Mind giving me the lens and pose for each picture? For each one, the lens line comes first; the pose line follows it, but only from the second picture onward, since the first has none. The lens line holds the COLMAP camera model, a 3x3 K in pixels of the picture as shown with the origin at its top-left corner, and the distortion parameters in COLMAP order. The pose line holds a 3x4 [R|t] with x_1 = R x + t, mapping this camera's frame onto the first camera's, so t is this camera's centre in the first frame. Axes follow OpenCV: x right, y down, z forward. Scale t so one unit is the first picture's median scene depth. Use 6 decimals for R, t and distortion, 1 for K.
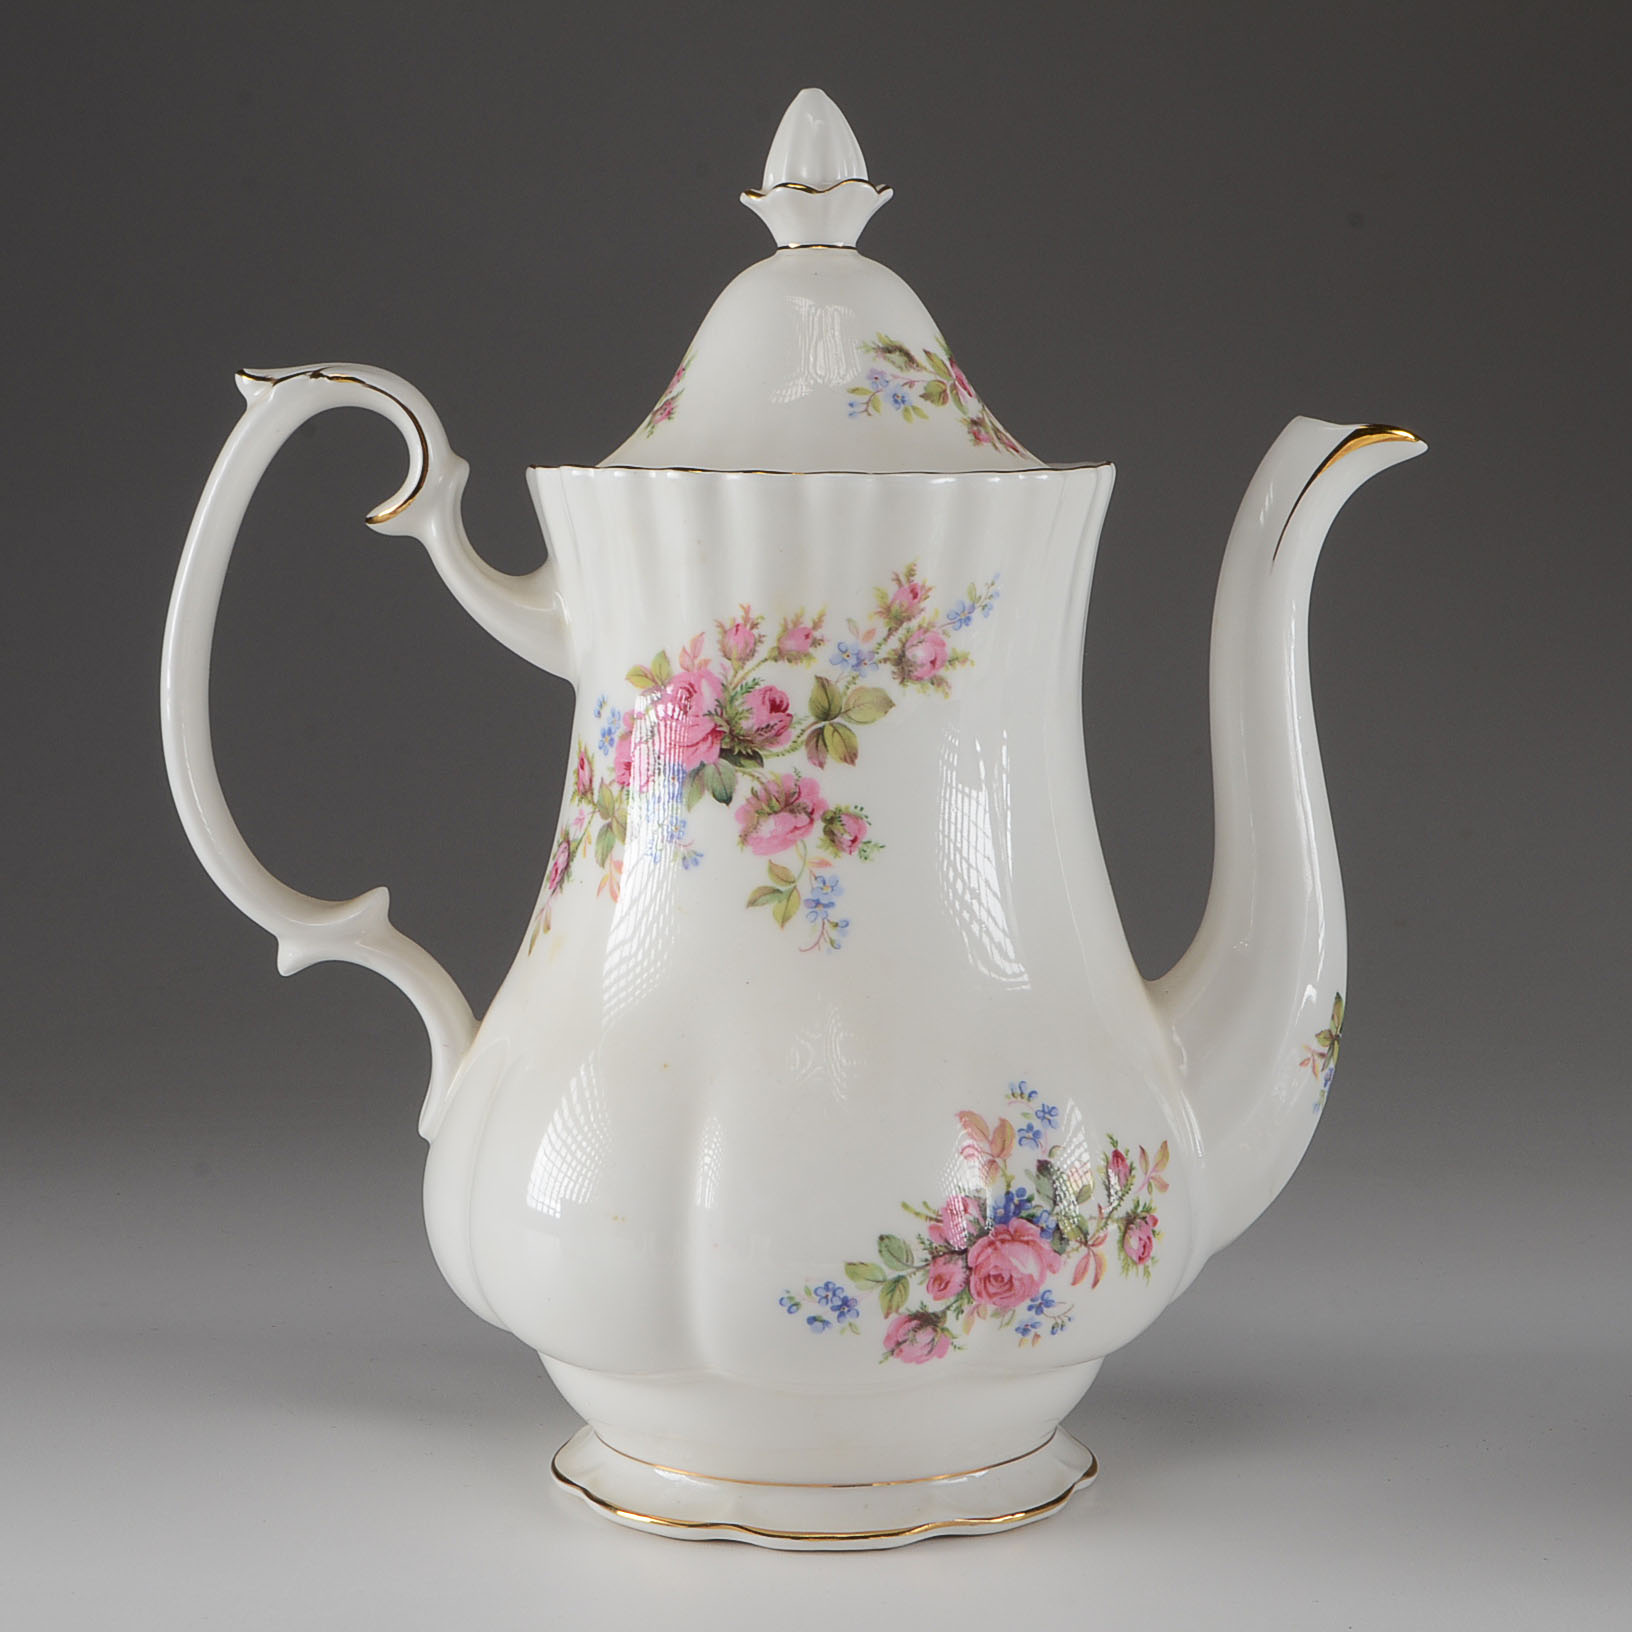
lens RADIAL K [[4090.8, 0, 823.1], [0, 4090.8, 830.4], [0, 0, 1]] dist [0.045938, 0.000000]
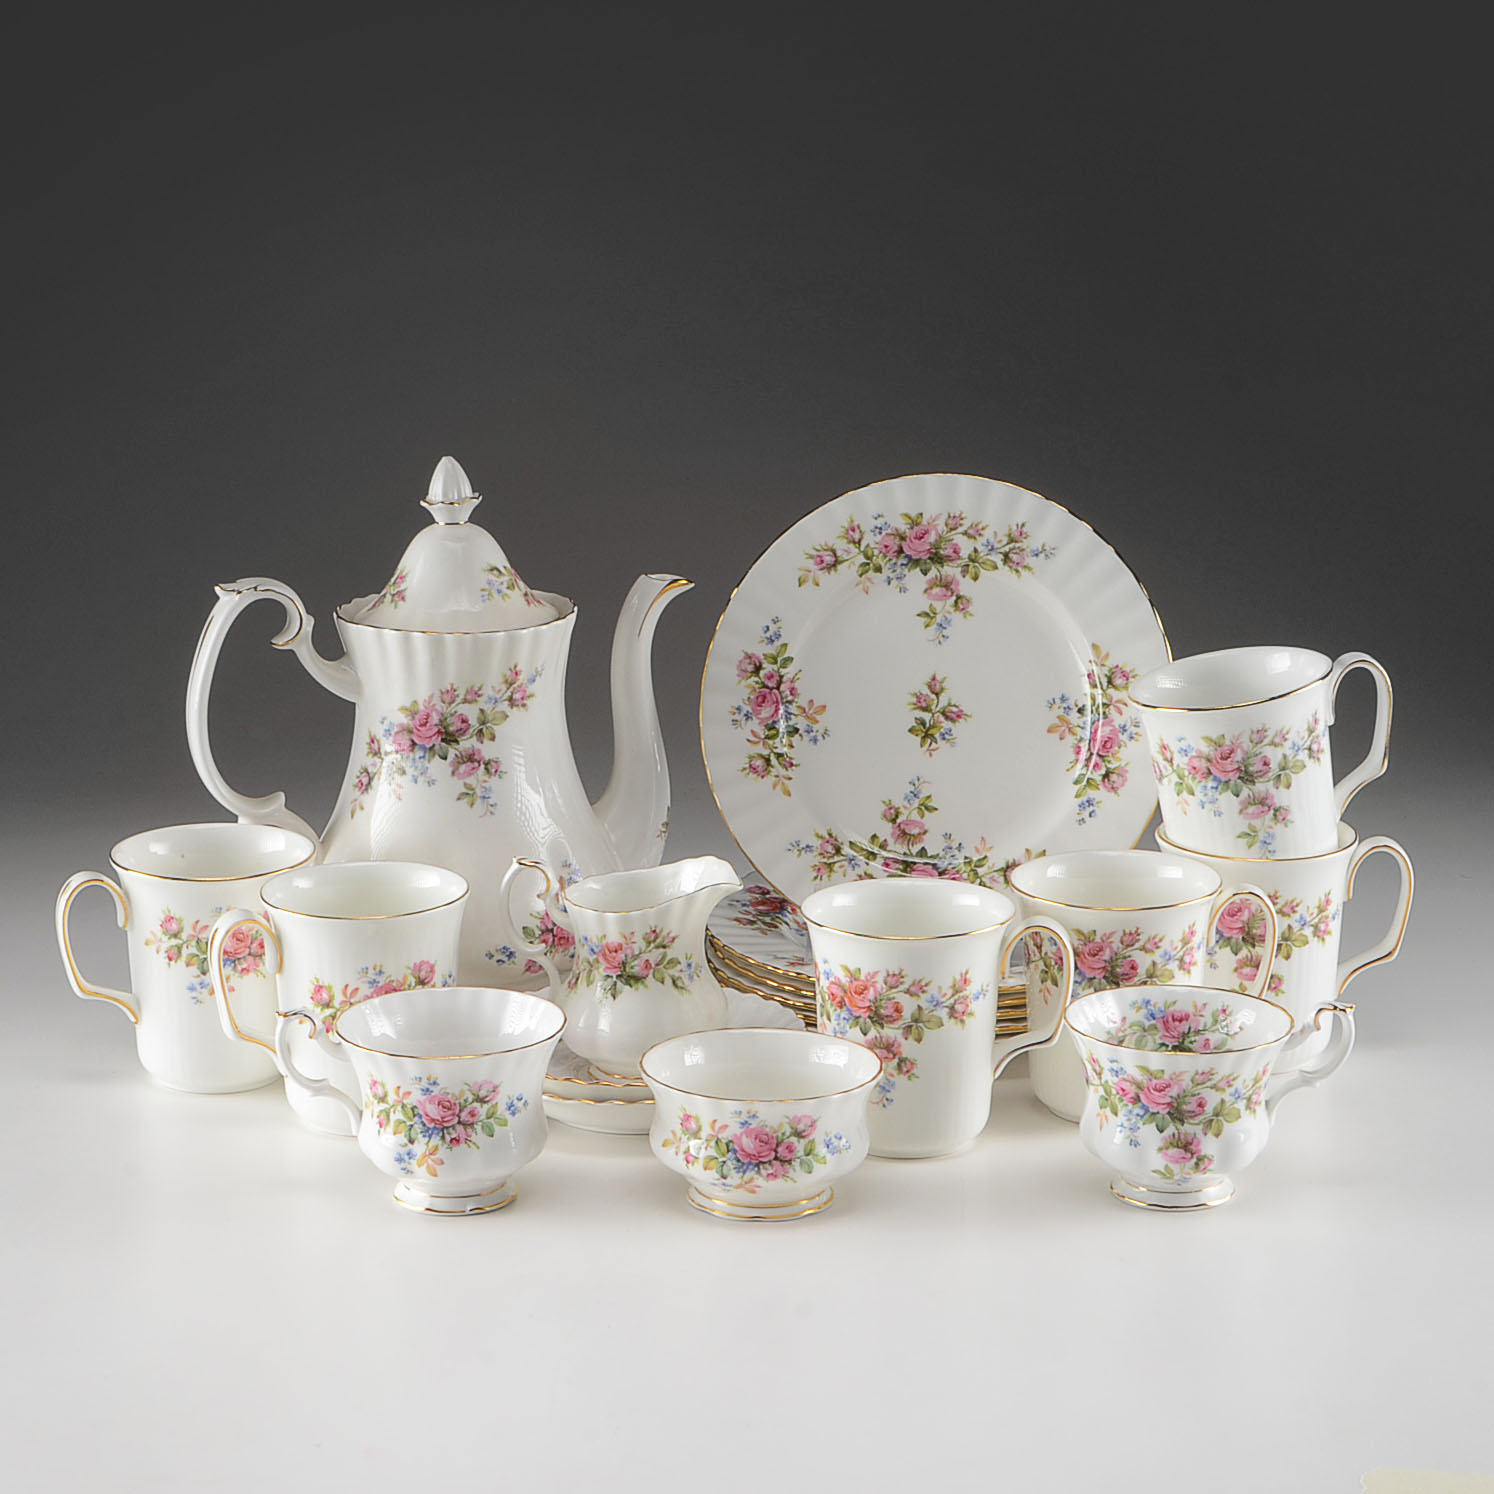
lens RADIAL K [[4150.4, 0, 747.7], [0, 4150.4, 761.3], [0, 0, 1]] dist [-0.015648, 0.000000]
pose [[0.957627, -0.074245, 0.278278, -0.556517], [0.038066, 0.990353, 0.133234, -0.339241], [-0.285485, -0.116996, 0.951215, -1.481907]]
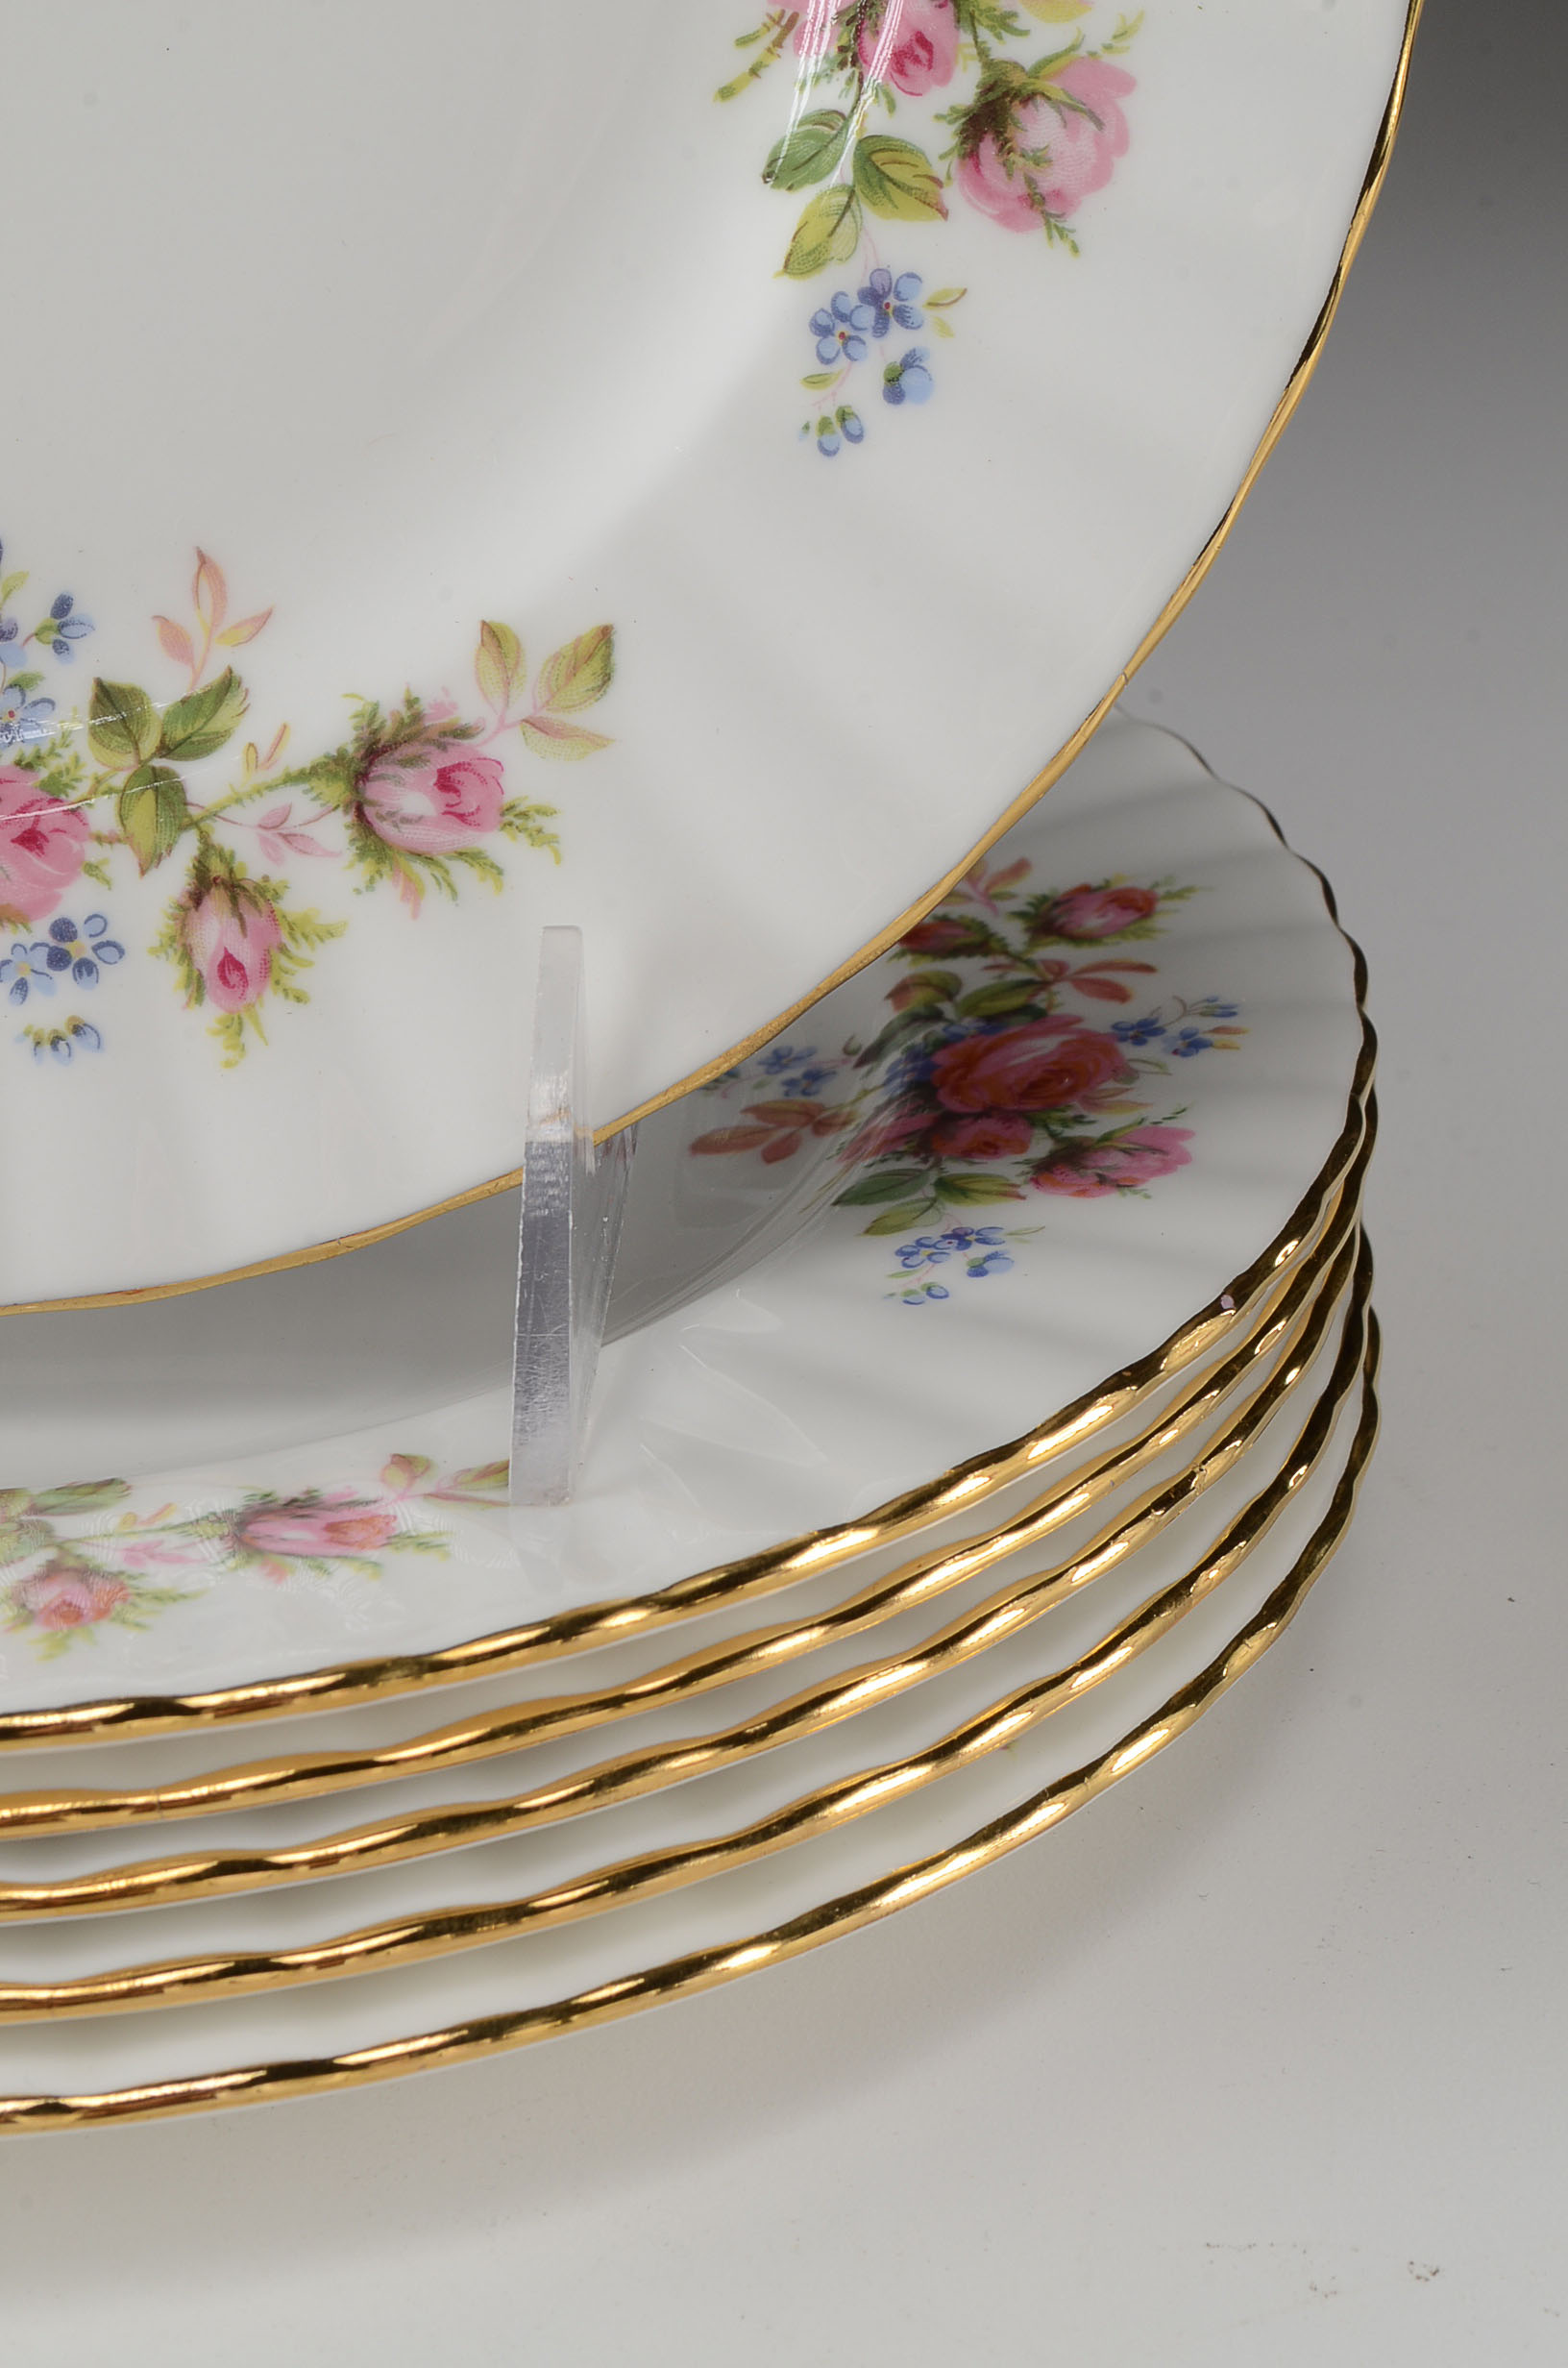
lens RADIAL K [[5359.0, 0, 765.7], [0, 5359.0, 1196.3], [0, 0, 1]] dist [0.035372, 0.000000]
pose [[0.910907, -0.190569, 0.365968, 0.155101], [0.063127, 0.940877, 0.332815, -0.050467], [-0.407755, -0.280061, 0.869081, 0.459790]]
